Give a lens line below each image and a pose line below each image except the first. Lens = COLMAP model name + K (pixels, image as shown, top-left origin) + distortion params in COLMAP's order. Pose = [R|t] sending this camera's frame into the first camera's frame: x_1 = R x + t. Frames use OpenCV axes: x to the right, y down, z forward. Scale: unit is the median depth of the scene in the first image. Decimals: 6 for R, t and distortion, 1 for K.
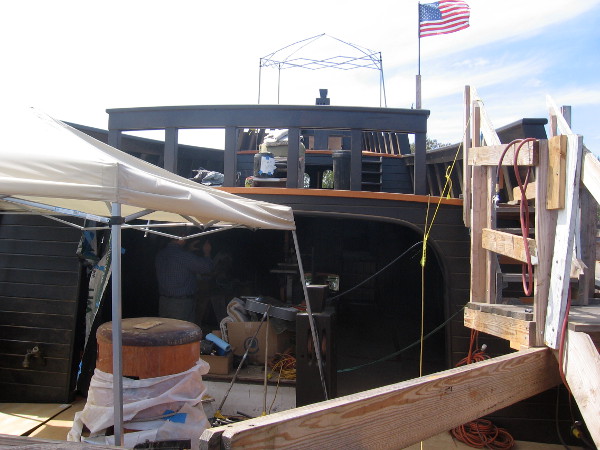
lens RADIAL K [[619.8, 0, 300.1], [0, 619.8, 224.3], [0, 0, 1]] dist [-0.096943, 0.000000]
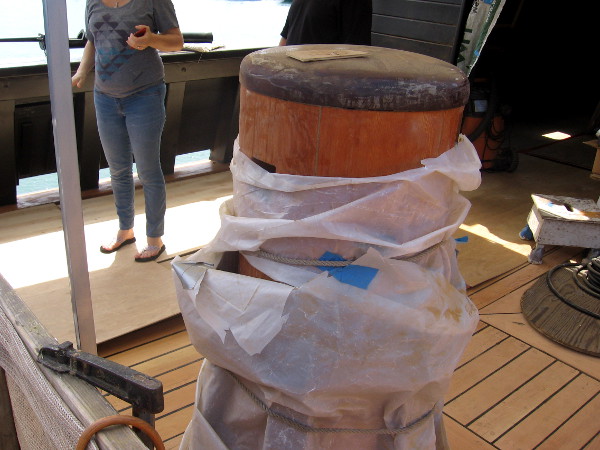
lens RADIAL K [[619.8, 0, 300.0], [0, 619.8, 225.0], [0, 0, 1]] dist [-0.096943, 0.000000]
pose [[0.725200, 0.272764, -0.632207, 0.047165], [-0.022811, 0.927200, 0.373871, 0.115936], [0.688161, -0.256710, 0.678627, 0.676383]]
